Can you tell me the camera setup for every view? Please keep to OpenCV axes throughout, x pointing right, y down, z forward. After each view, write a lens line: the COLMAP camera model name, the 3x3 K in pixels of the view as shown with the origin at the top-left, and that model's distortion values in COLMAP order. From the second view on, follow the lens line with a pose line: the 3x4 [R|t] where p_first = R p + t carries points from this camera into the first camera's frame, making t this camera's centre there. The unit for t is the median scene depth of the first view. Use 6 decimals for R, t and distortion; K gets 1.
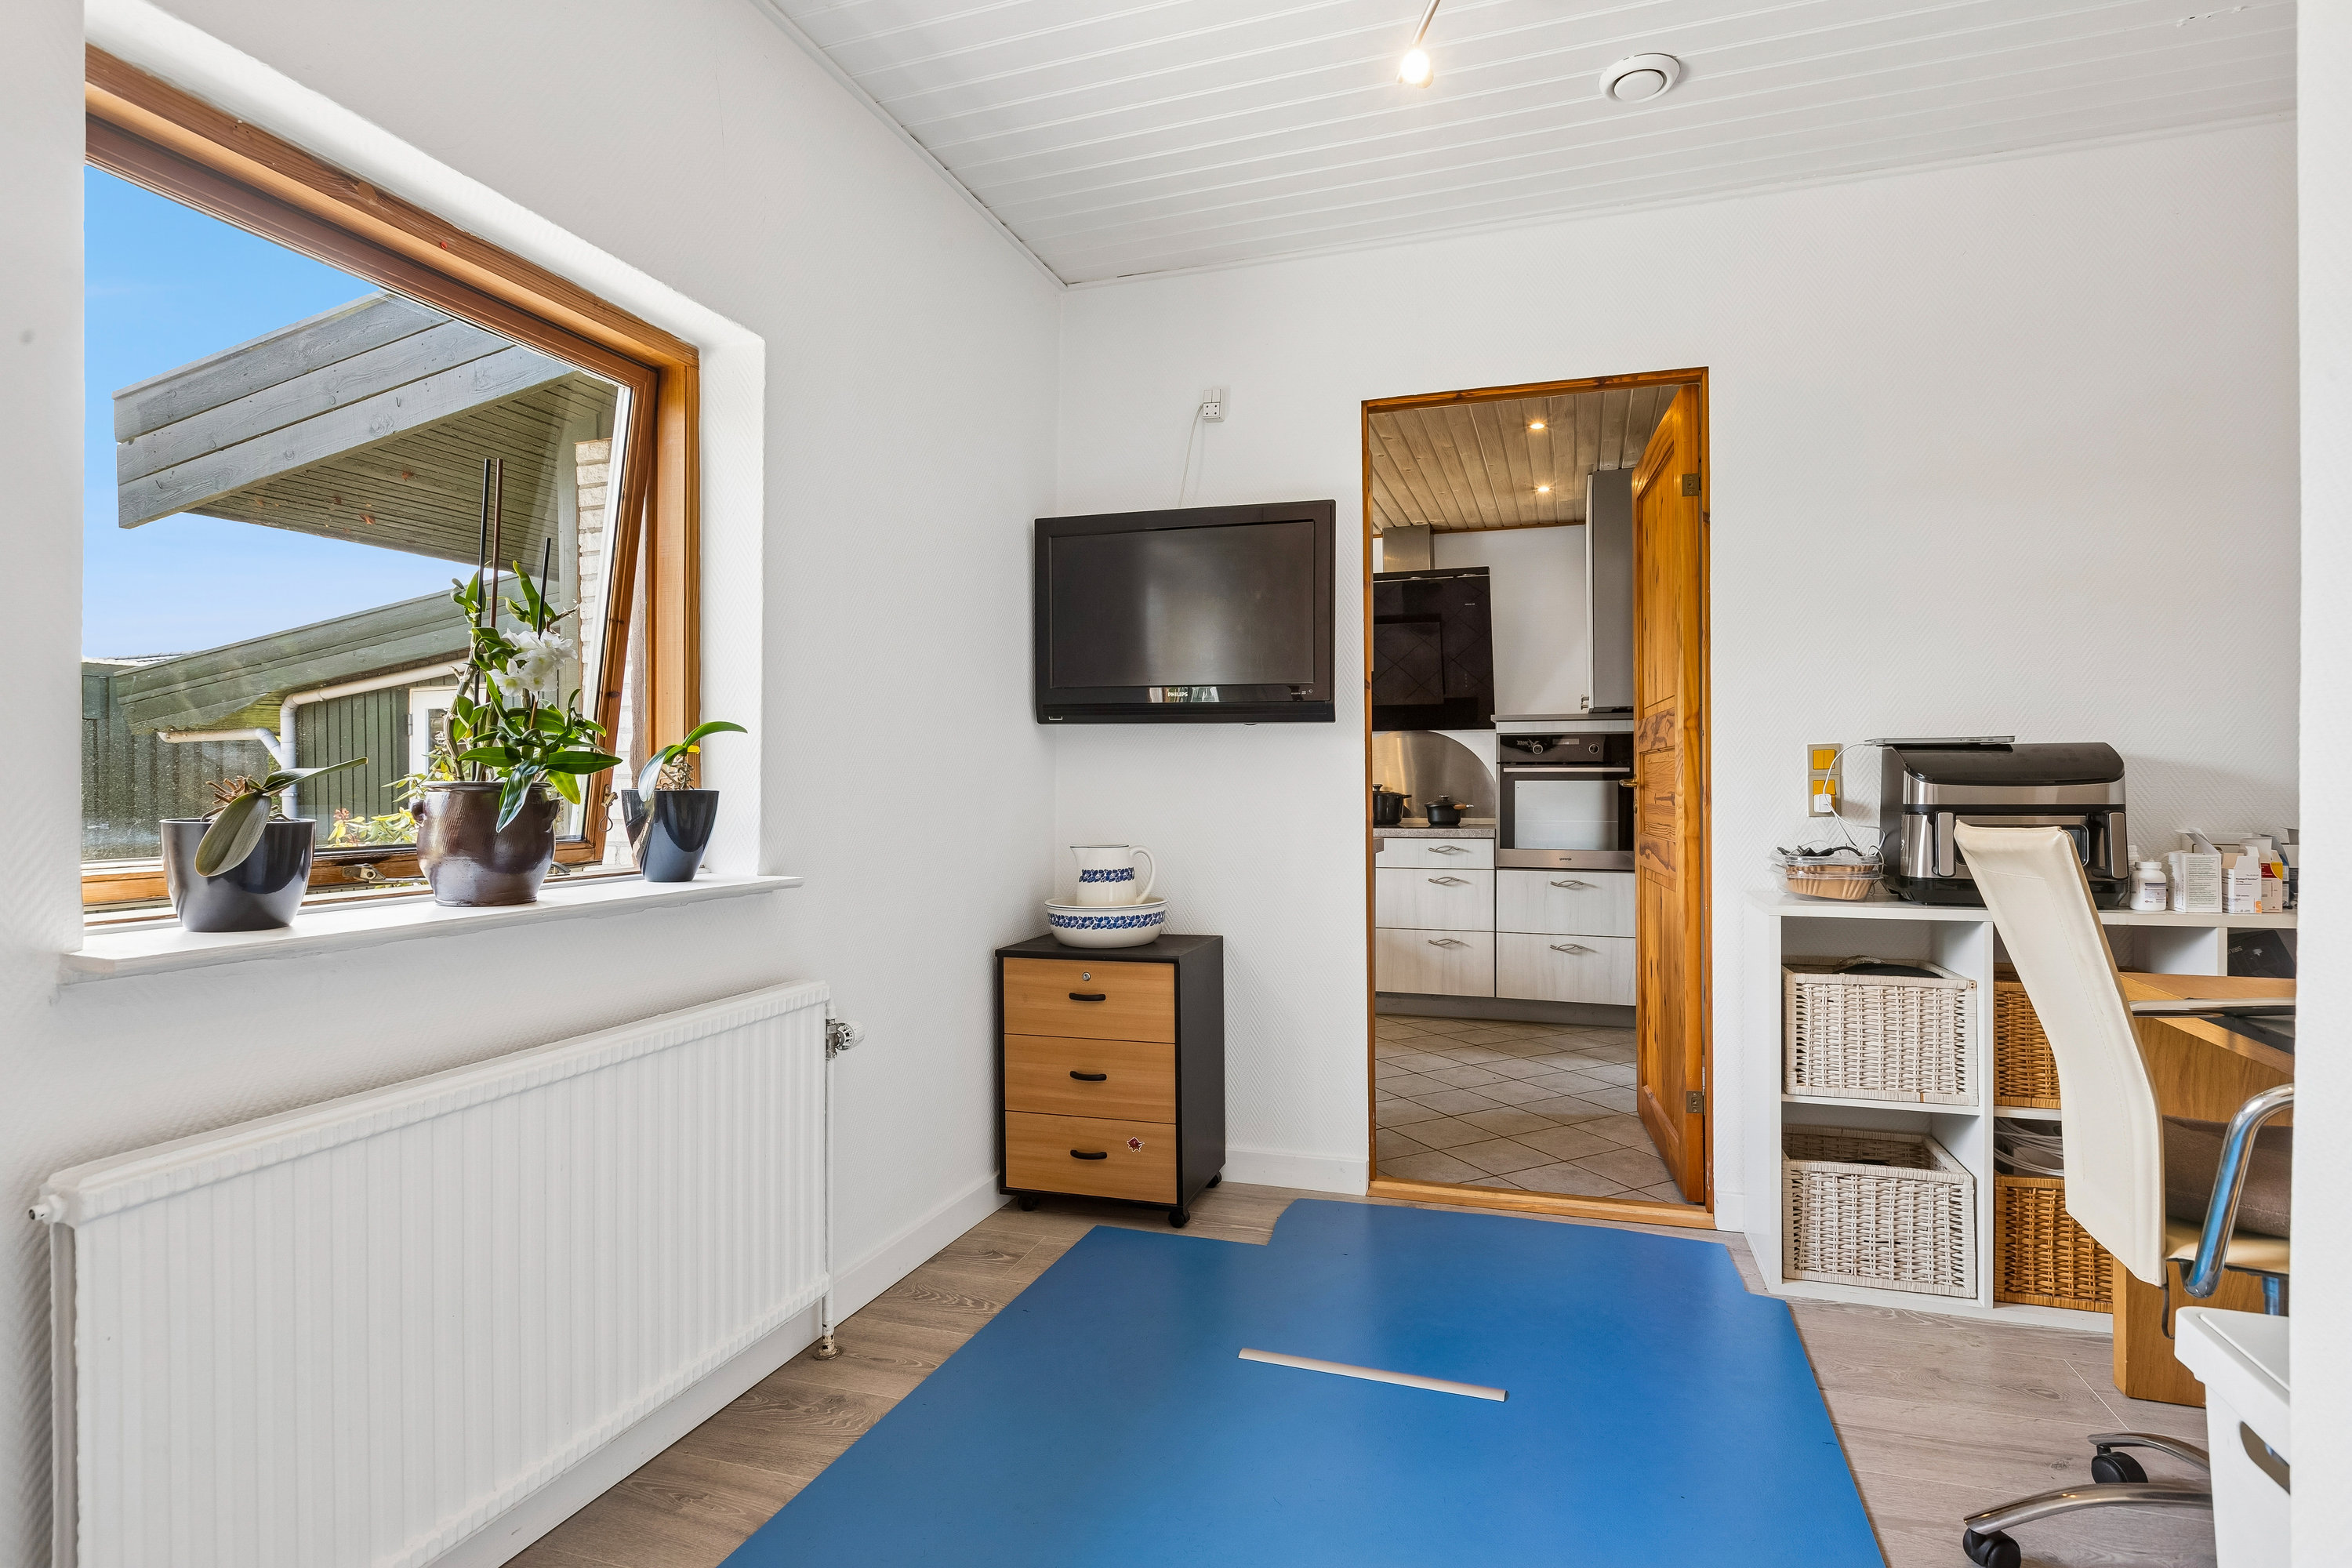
lens RADIAL K [[1191.8, 0, 1176.8], [0, 1191.8, 779.1], [0, 0, 1]] dist [-0.006563, 0.000194]
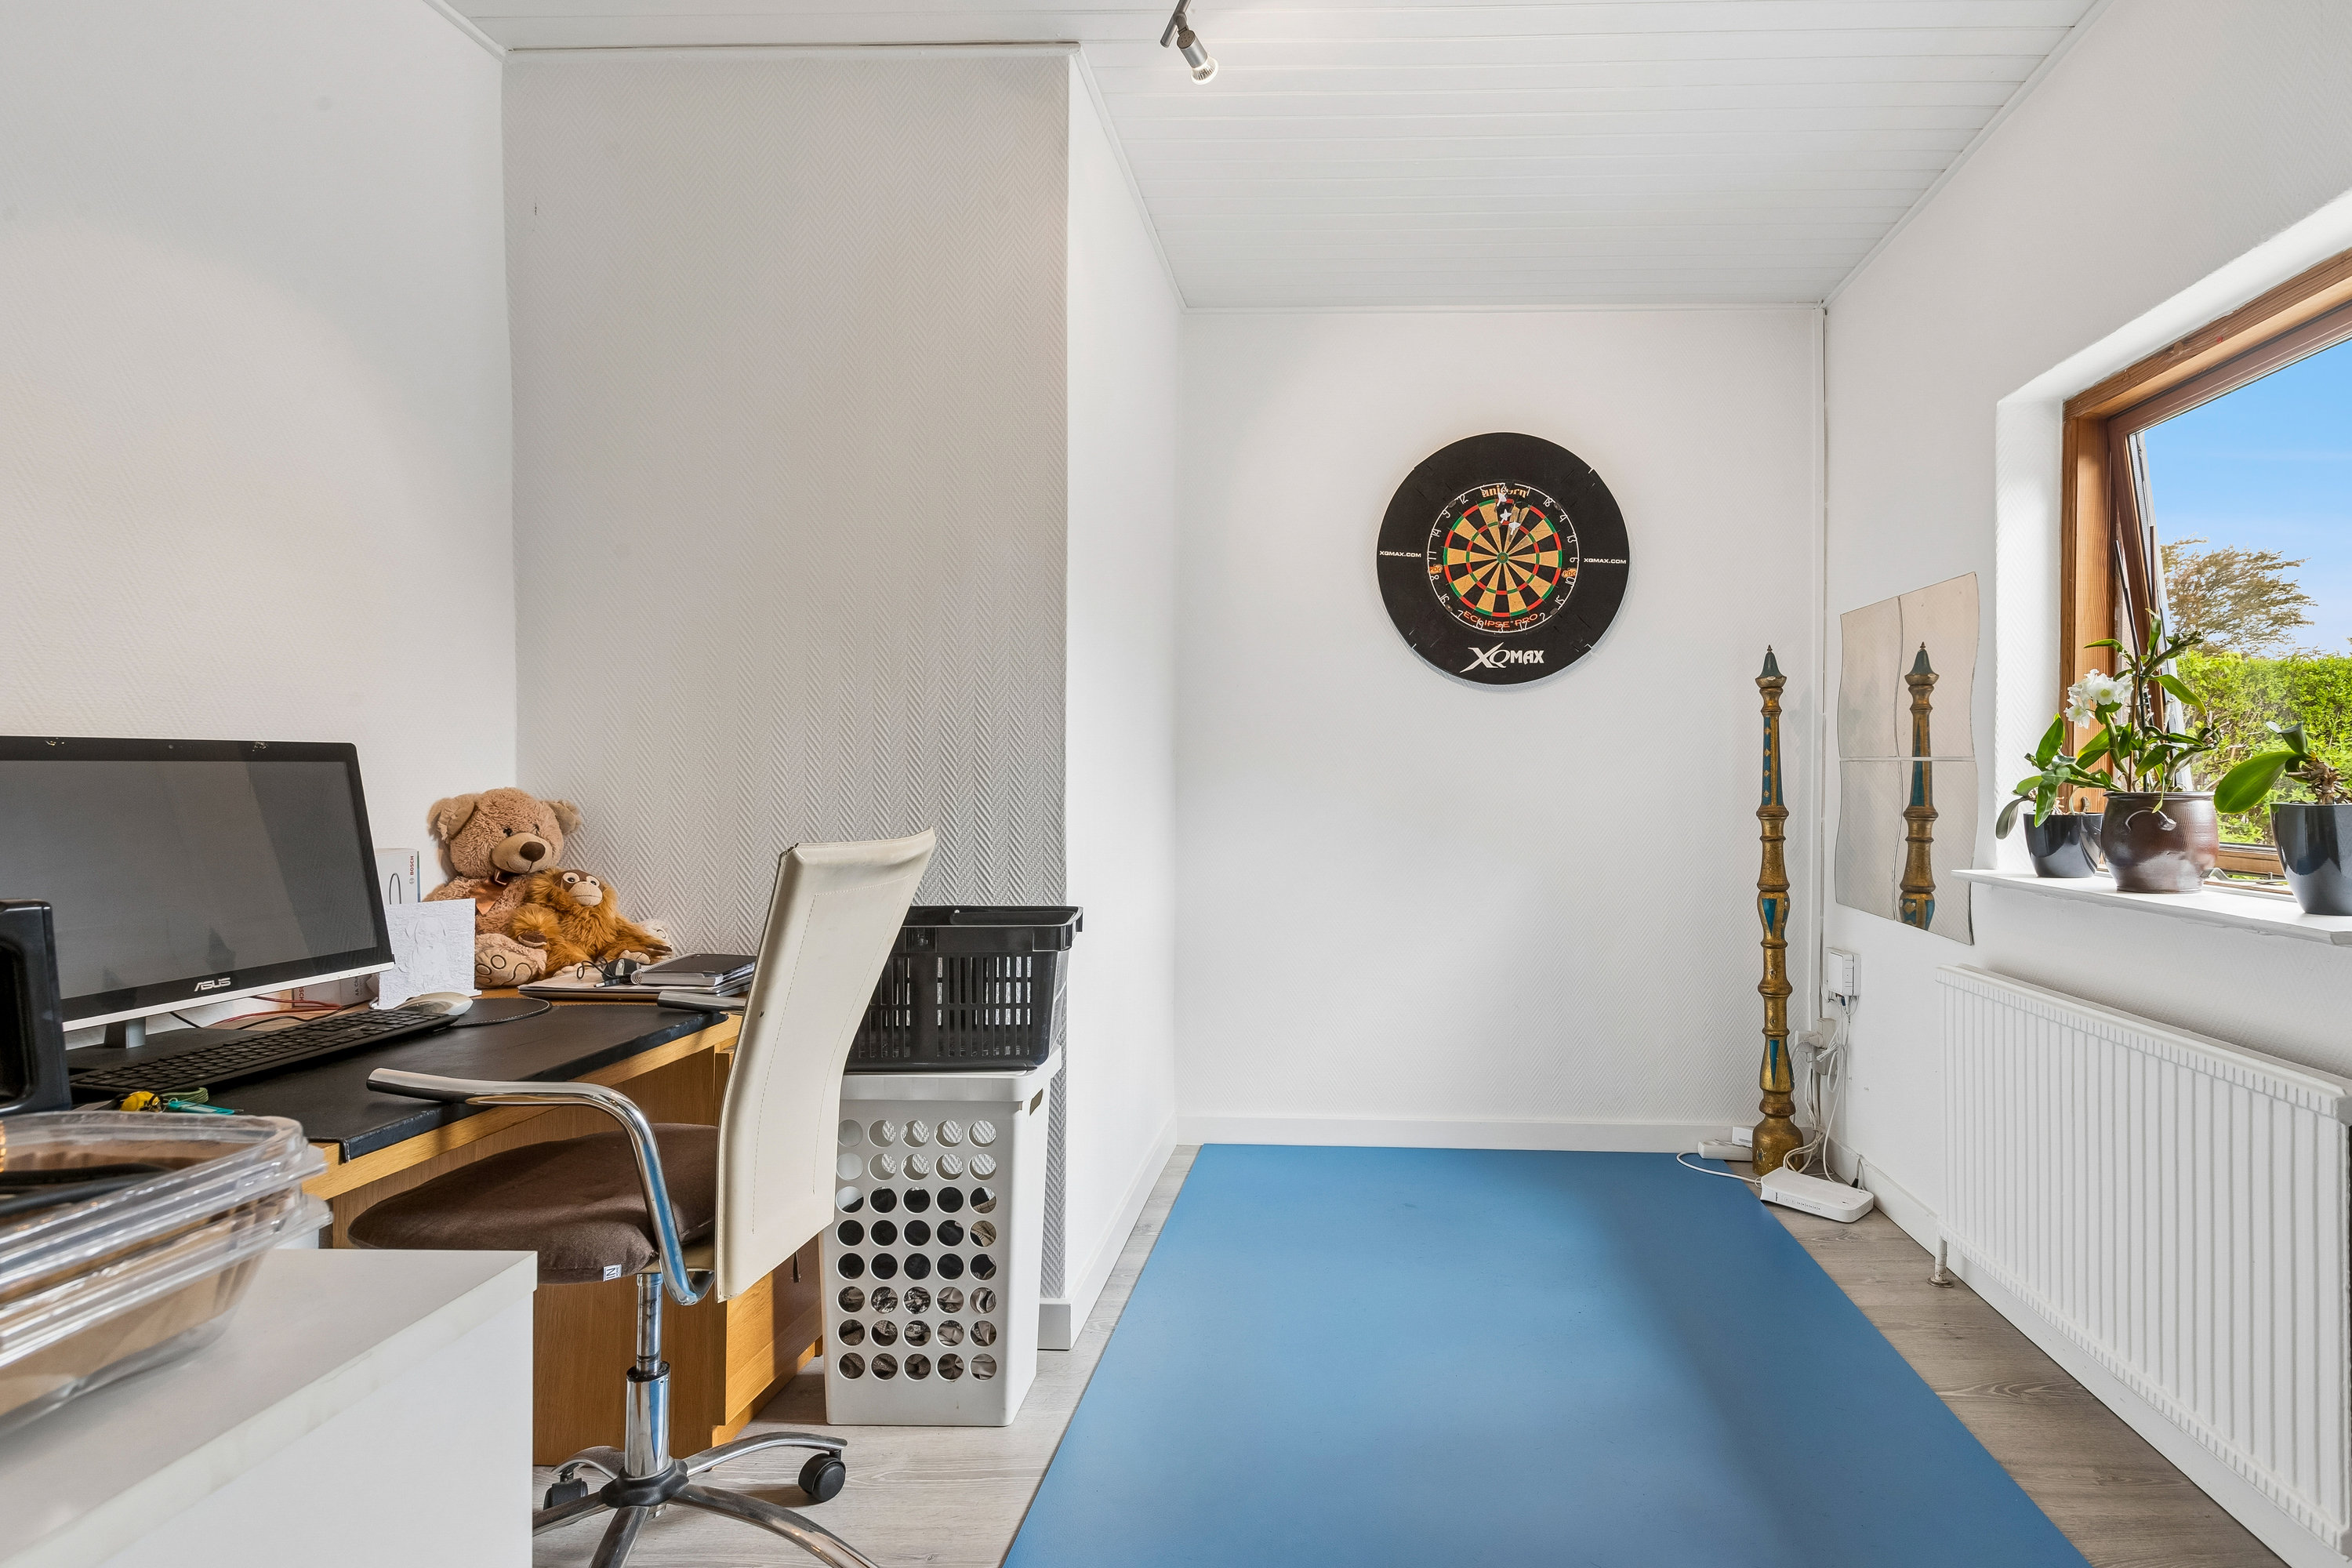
lens RADIAL K [[1191.8, 0, 1177.3], [0, 1191.8, 780.4], [0, 0, 1]] dist [-0.006563, 0.000194]
pose [[-0.986298, -0.000652, -0.164970, 0.551055], [0.000238, 0.999986, -0.005371, -0.005030], [0.164971, -0.005336, -0.986284, 1.829733]]
